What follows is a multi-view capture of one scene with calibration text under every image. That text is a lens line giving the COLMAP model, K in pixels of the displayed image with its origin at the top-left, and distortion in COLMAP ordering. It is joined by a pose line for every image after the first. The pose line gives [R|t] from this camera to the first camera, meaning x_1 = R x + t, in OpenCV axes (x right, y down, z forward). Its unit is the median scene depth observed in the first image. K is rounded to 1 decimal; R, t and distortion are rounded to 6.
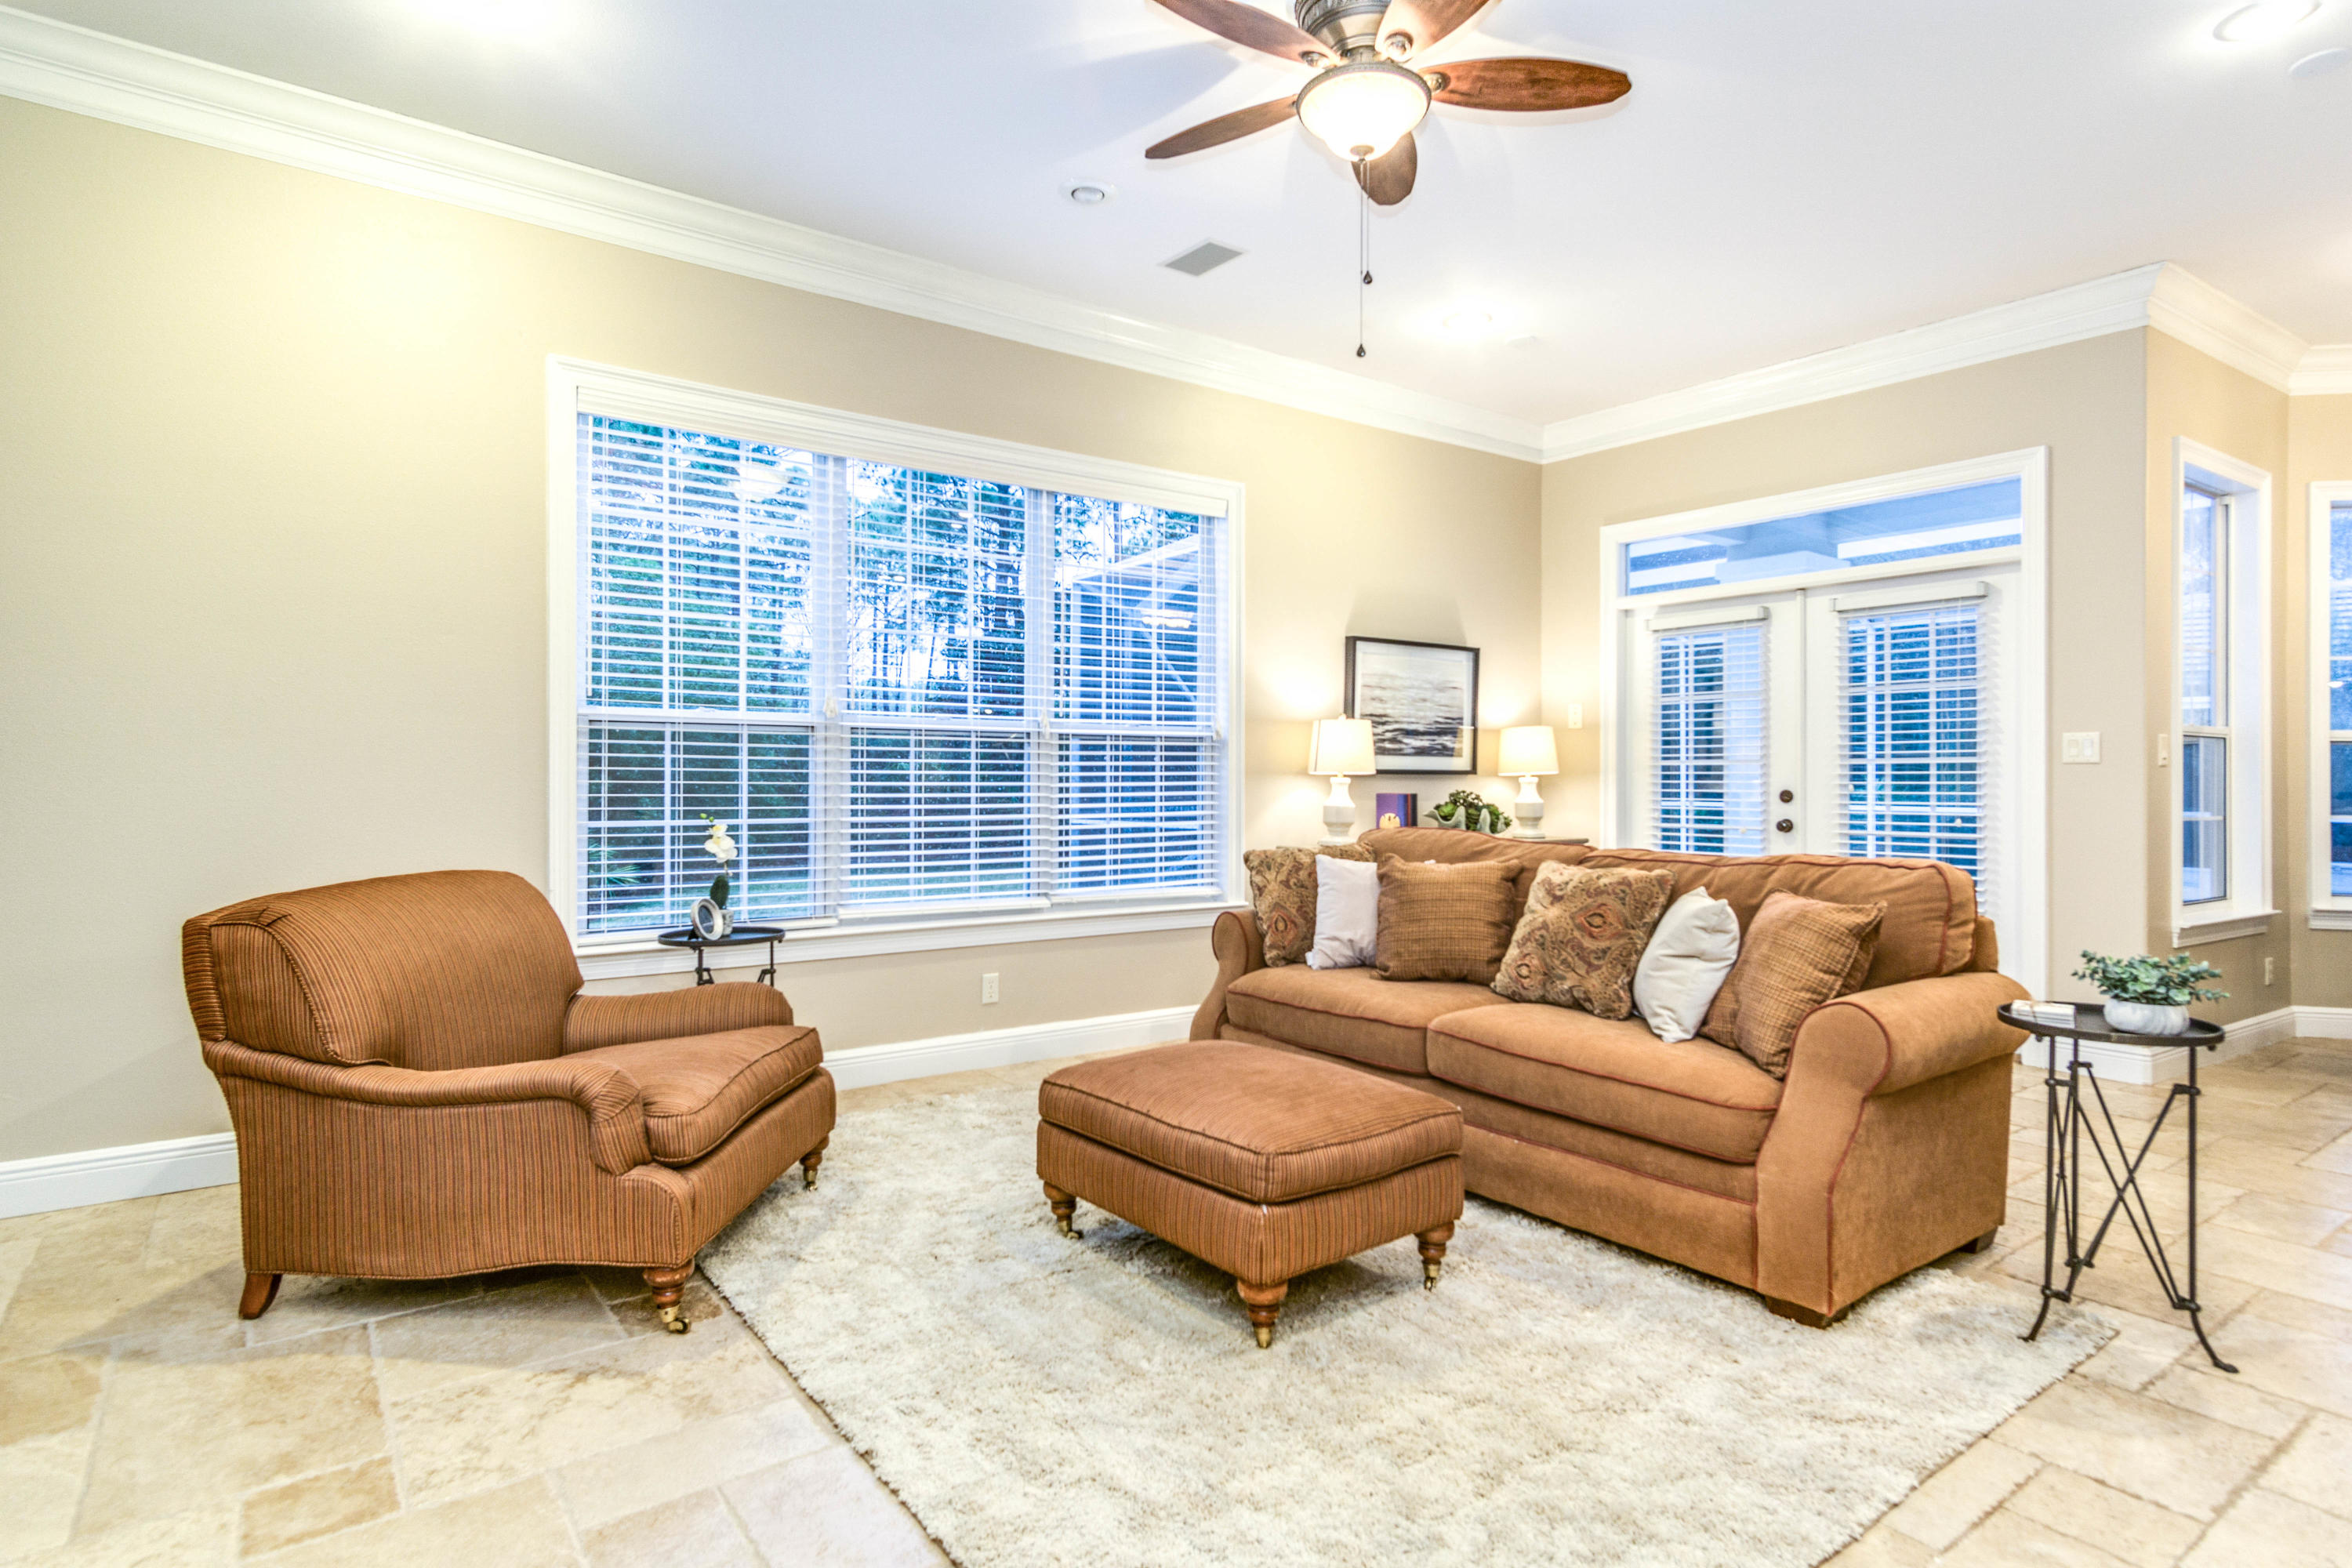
lens RADIAL K [[1257.4, 0, 1153.6], [0, 1257.4, 748.7], [0, 0, 1]] dist [0.003862, 0.003139]
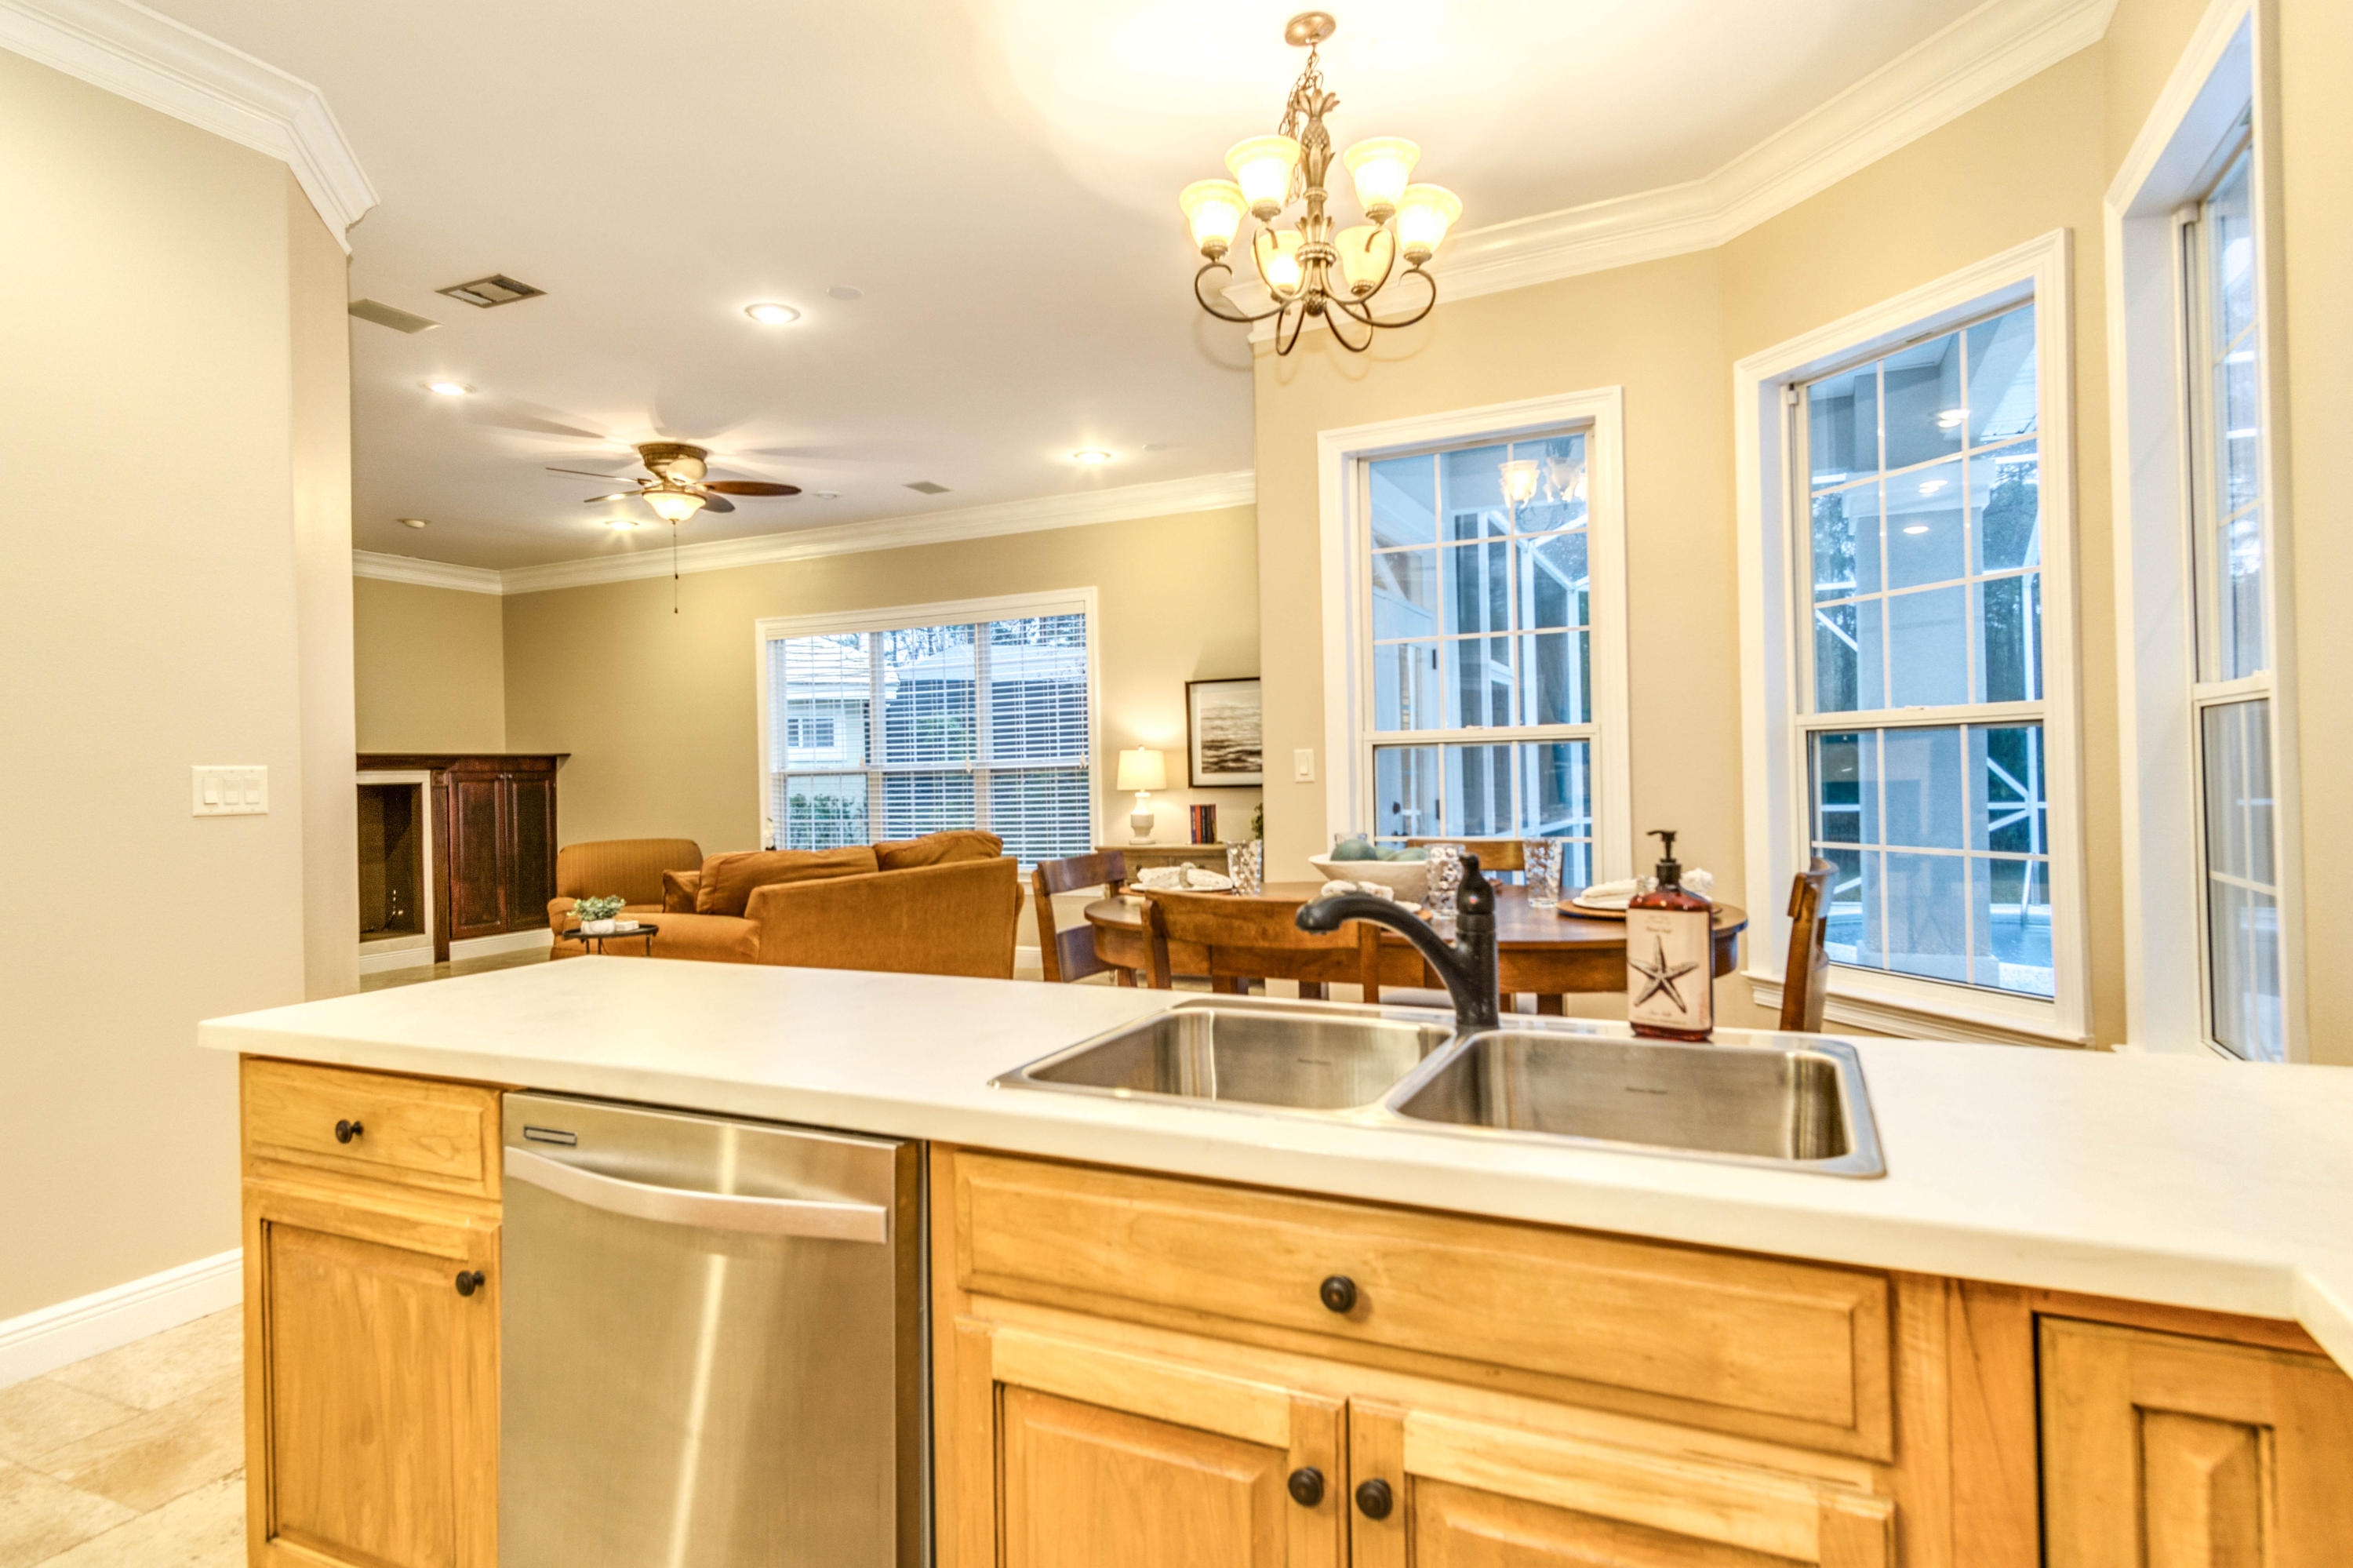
lens RADIAL K [[1258.0, 0, 1191.8], [0, 1258.0, 792.8], [0, 0, 1]] dist [0.003862, 0.003139]
pose [[0.486842, -0.006393, -0.873467, 1.627496], [0.044741, 0.998843, 0.017626, 0.002132], [0.872344, -0.047661, 0.486564, 0.469045]]
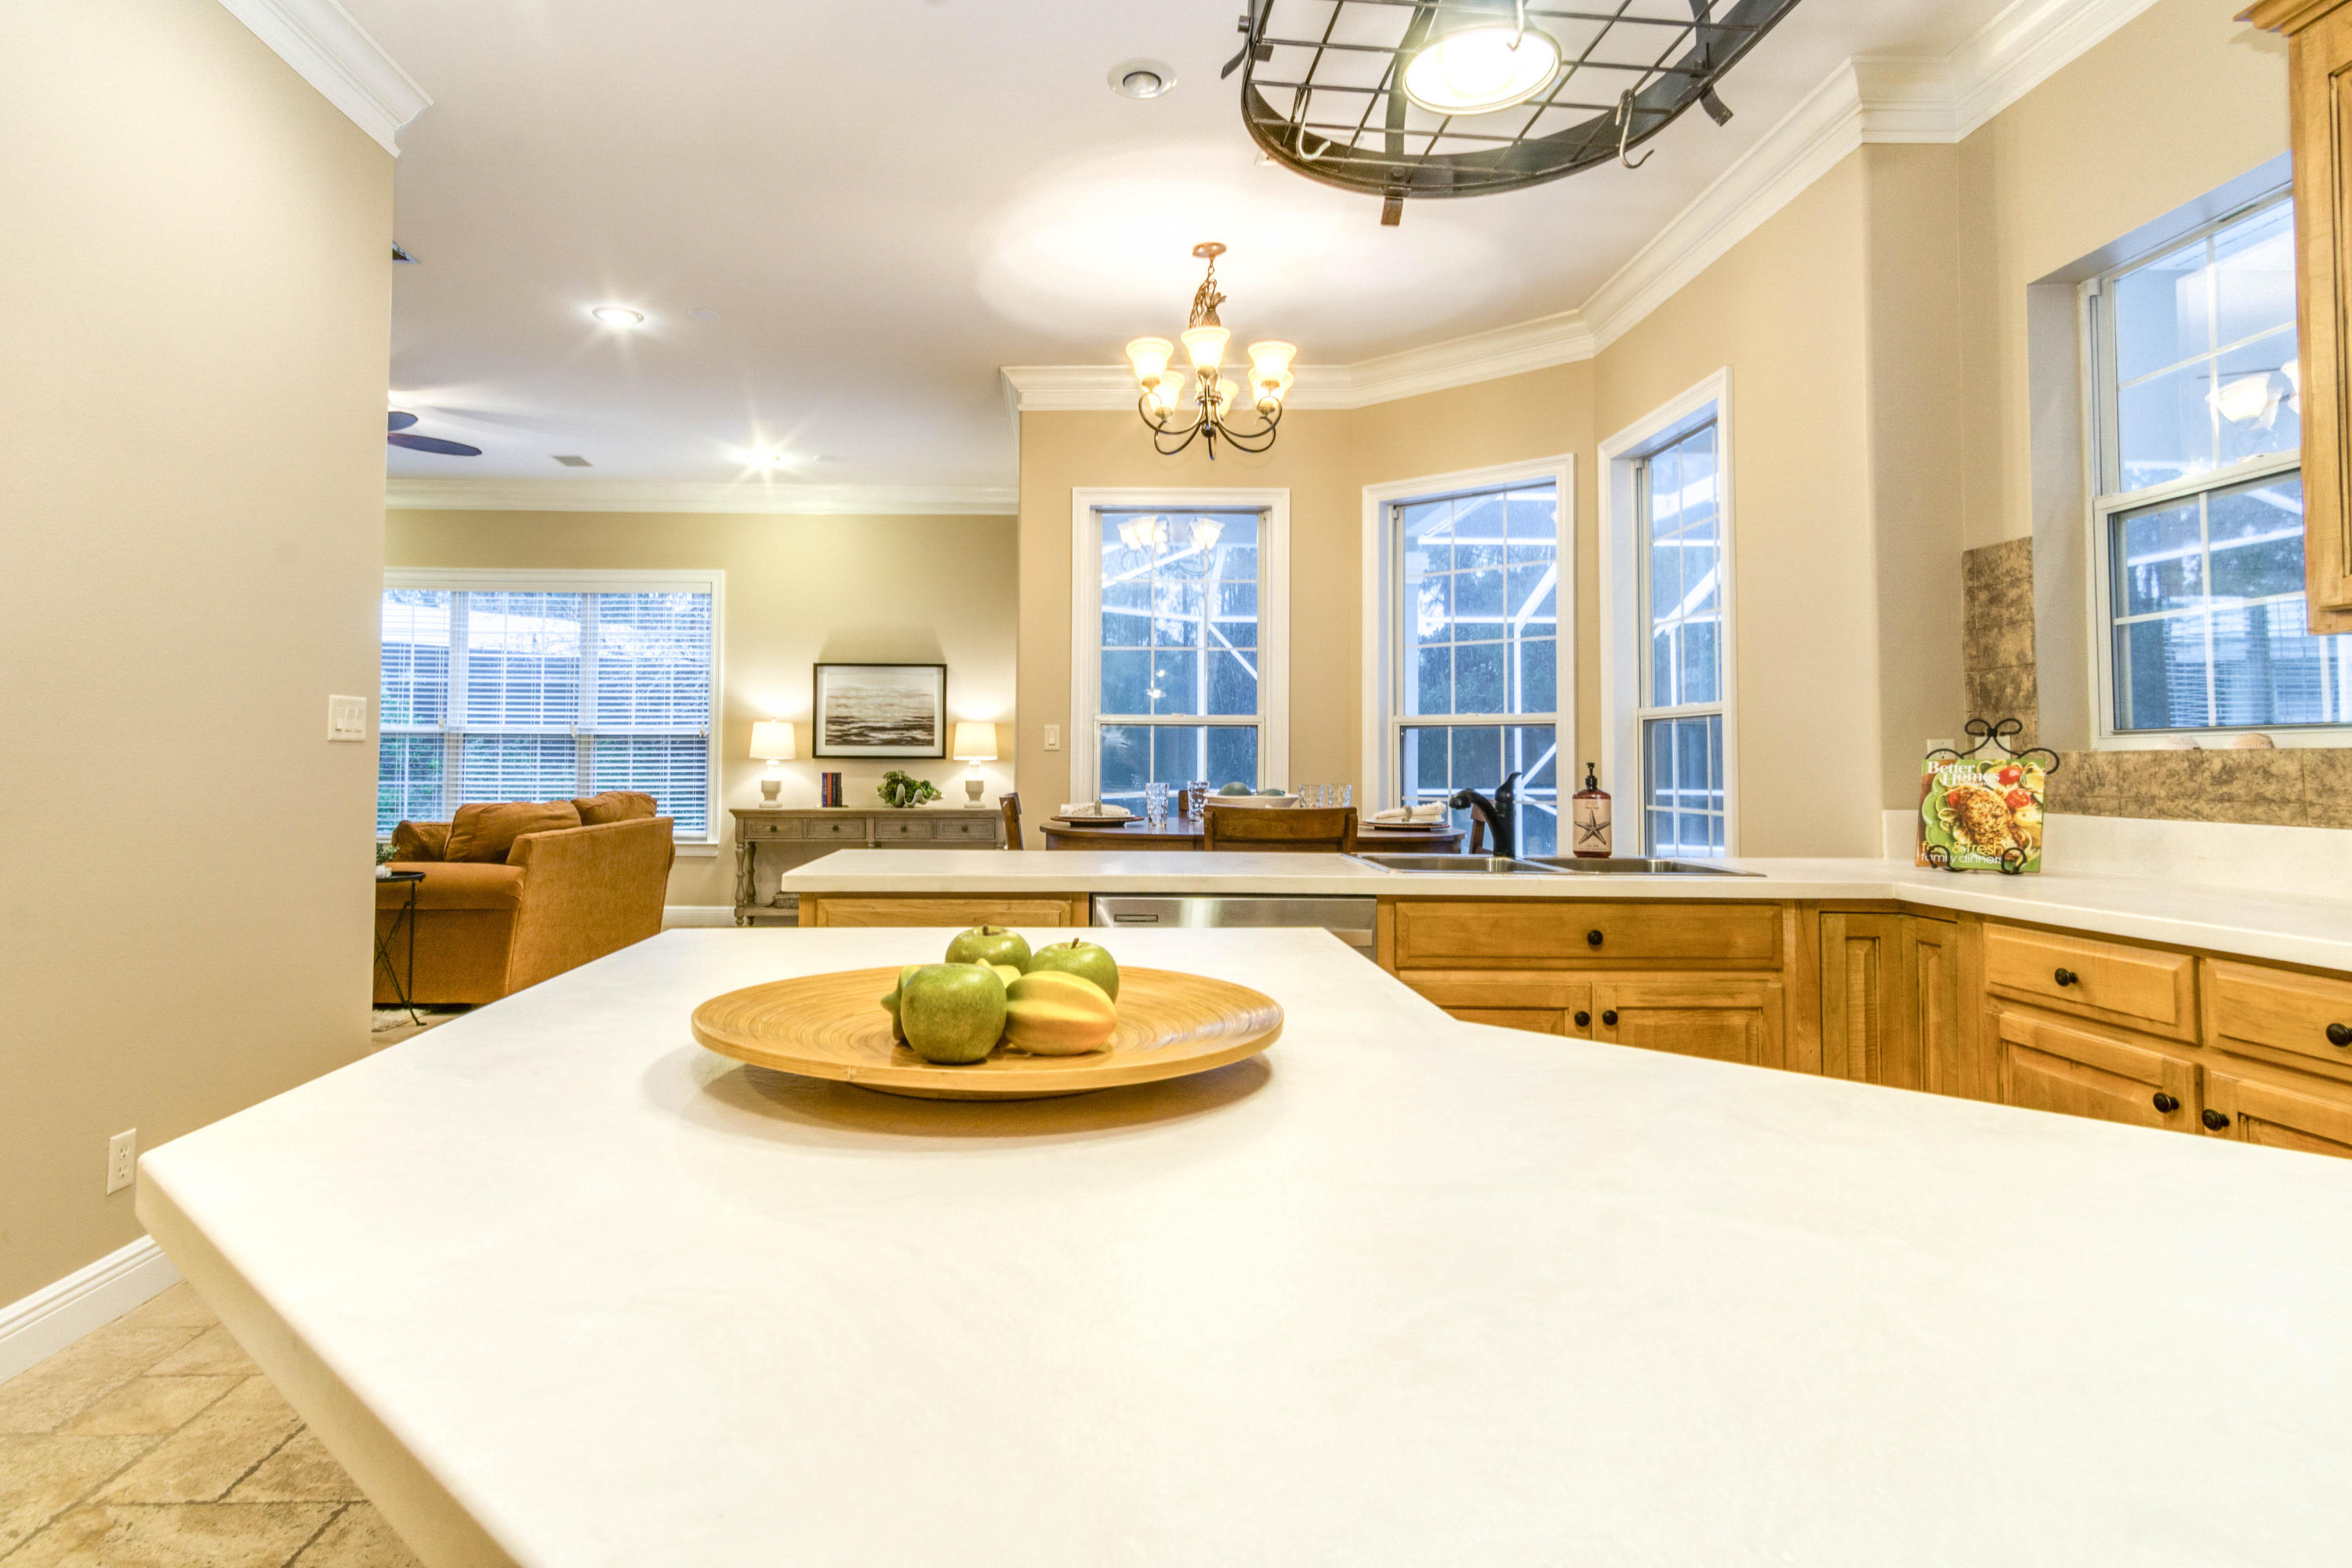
lens RADIAL K [[1257.4, 0, 1106.9], [0, 1257.4, 720.5], [0, 0, 1]] dist [0.003862, 0.003139]
pose [[0.826359, -0.019491, -0.562806, 1.577931], [0.010512, 0.999761, -0.019189, 0.009778], [0.563045, 0.009941, 0.826366, -0.006511]]
